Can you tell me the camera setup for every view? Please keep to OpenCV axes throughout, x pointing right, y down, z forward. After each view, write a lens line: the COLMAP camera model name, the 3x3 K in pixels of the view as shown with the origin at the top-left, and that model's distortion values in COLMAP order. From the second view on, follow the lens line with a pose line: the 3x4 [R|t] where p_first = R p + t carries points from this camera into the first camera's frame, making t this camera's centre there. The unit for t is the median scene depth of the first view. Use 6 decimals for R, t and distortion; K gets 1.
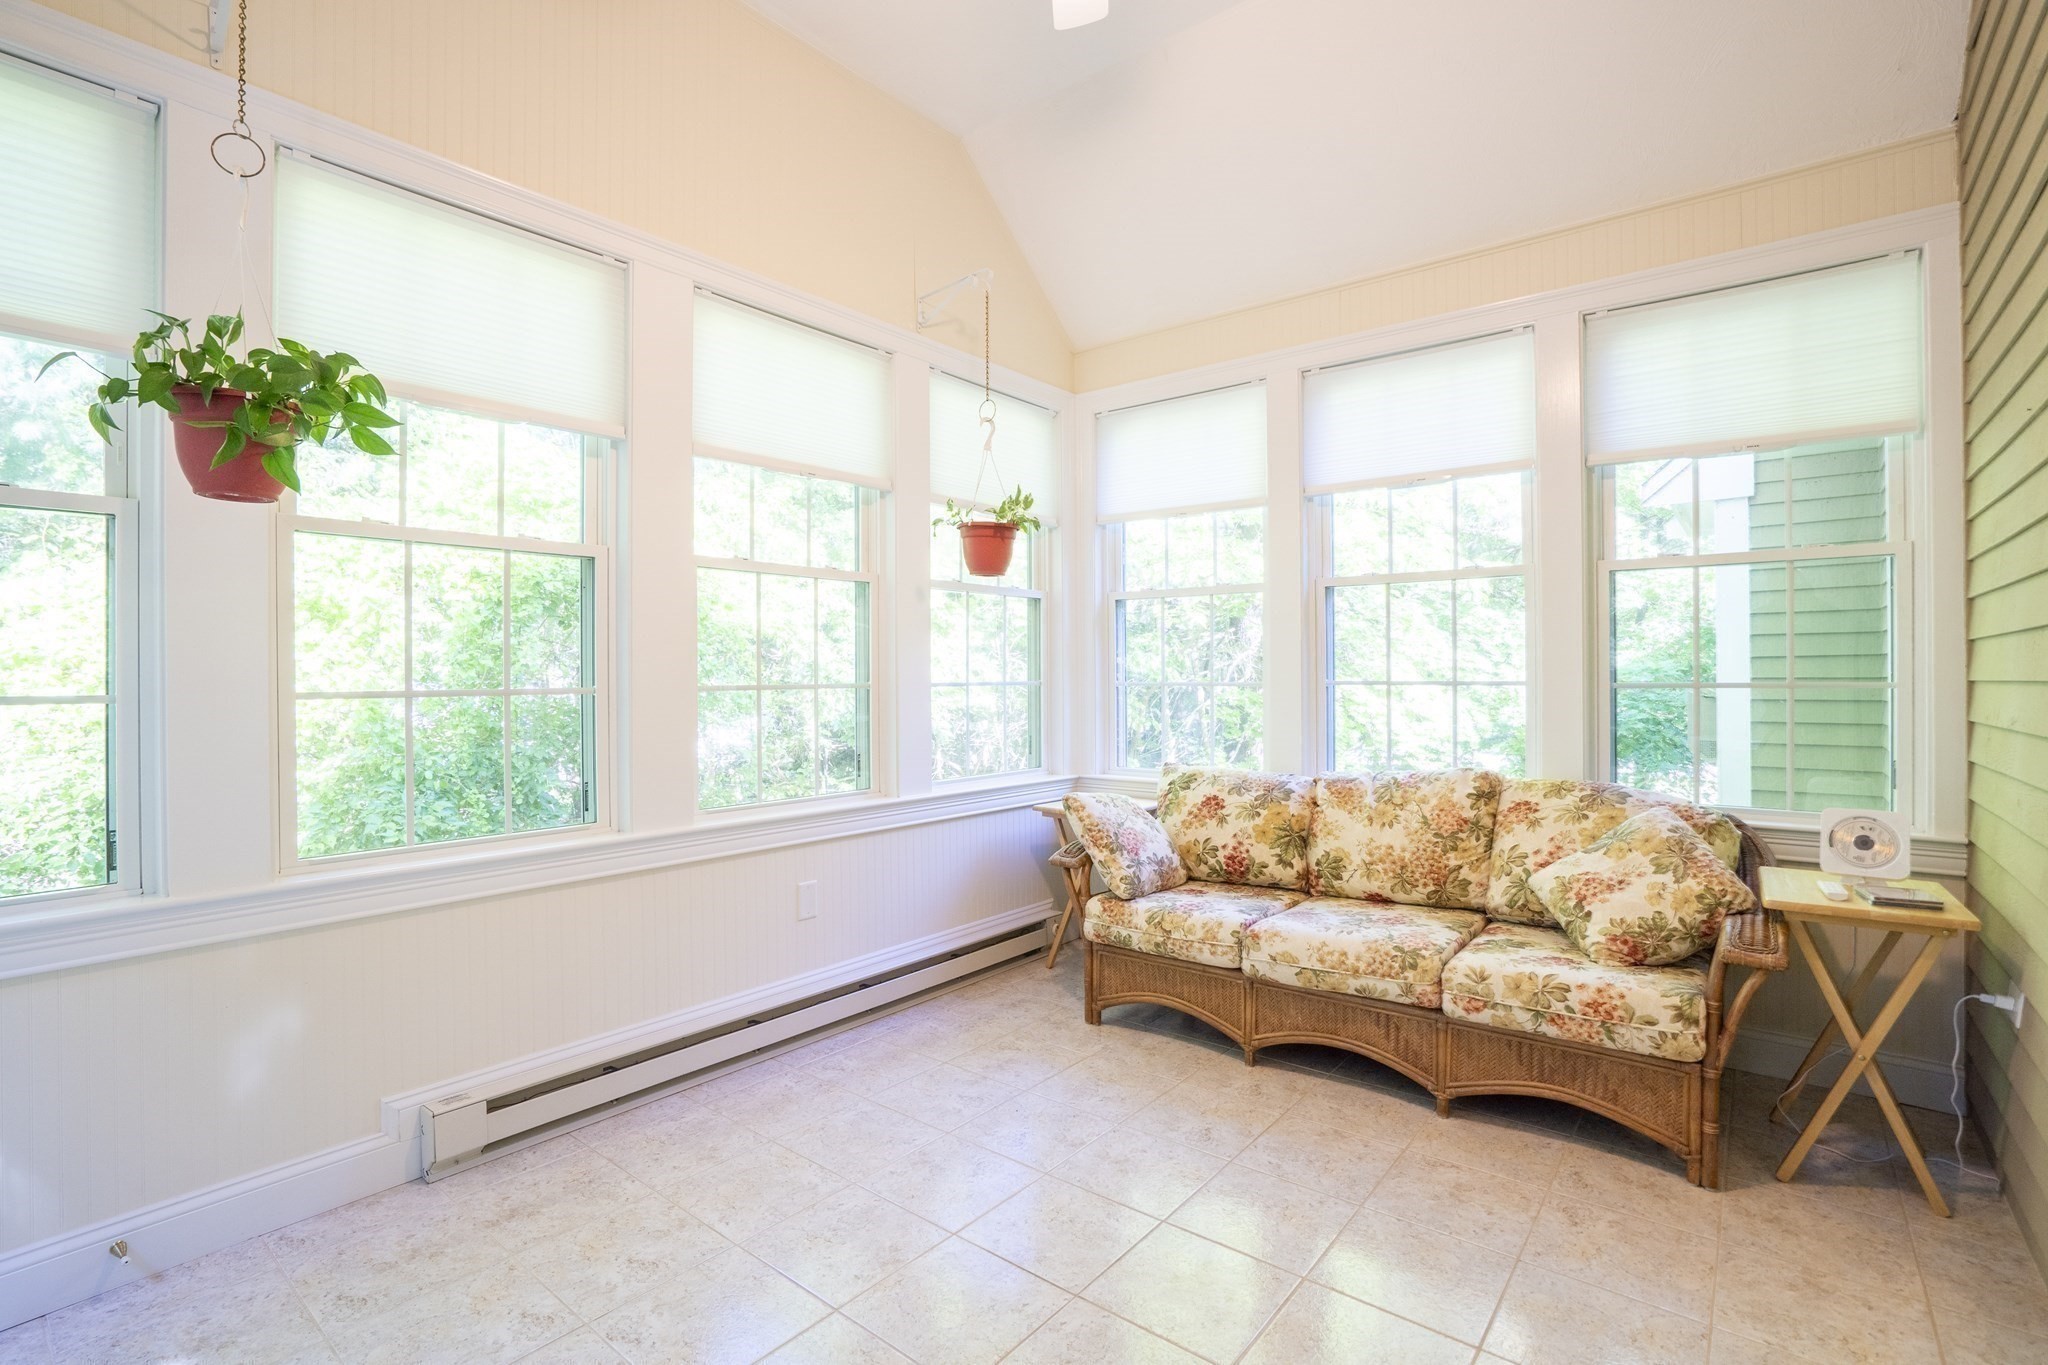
lens RADIAL K [[947.2, 0, 1027.1], [0, 947.2, 673.7], [0, 0, 1]] dist [-0.055354, 0.018474]
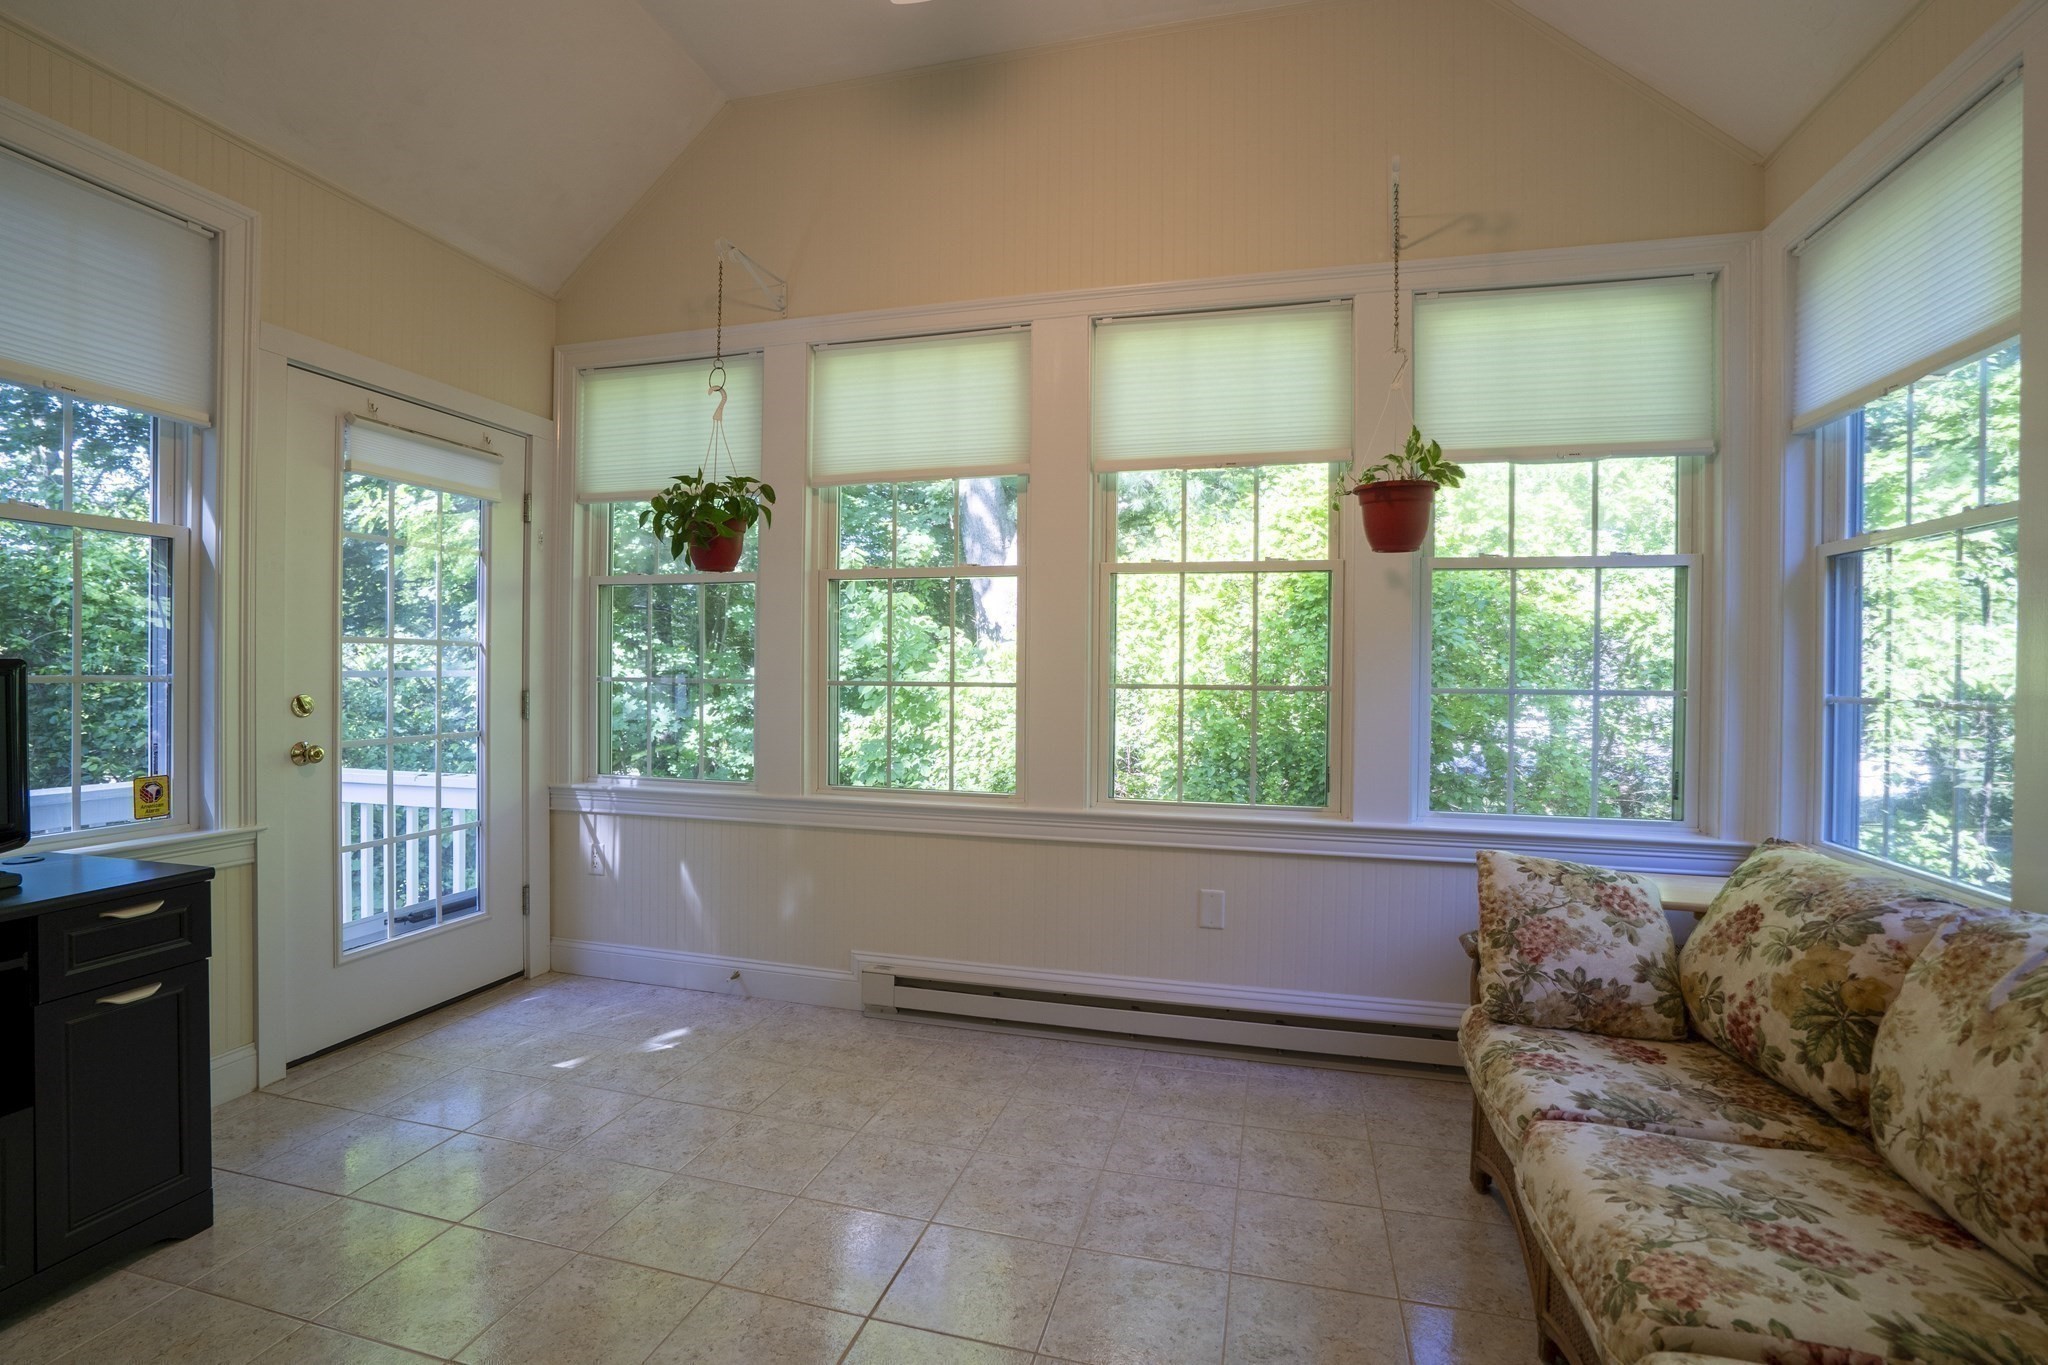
lens RADIAL K [[947.2, 0, 1022.5], [0, 947.2, 678.6], [0, 0, 1]] dist [-0.055354, 0.018474]
pose [[0.396963, 0.015332, -0.917707, 0.576105], [-0.010440, 0.999871, 0.012189, -0.005038], [0.917775, 0.004742, 0.397072, 0.442792]]
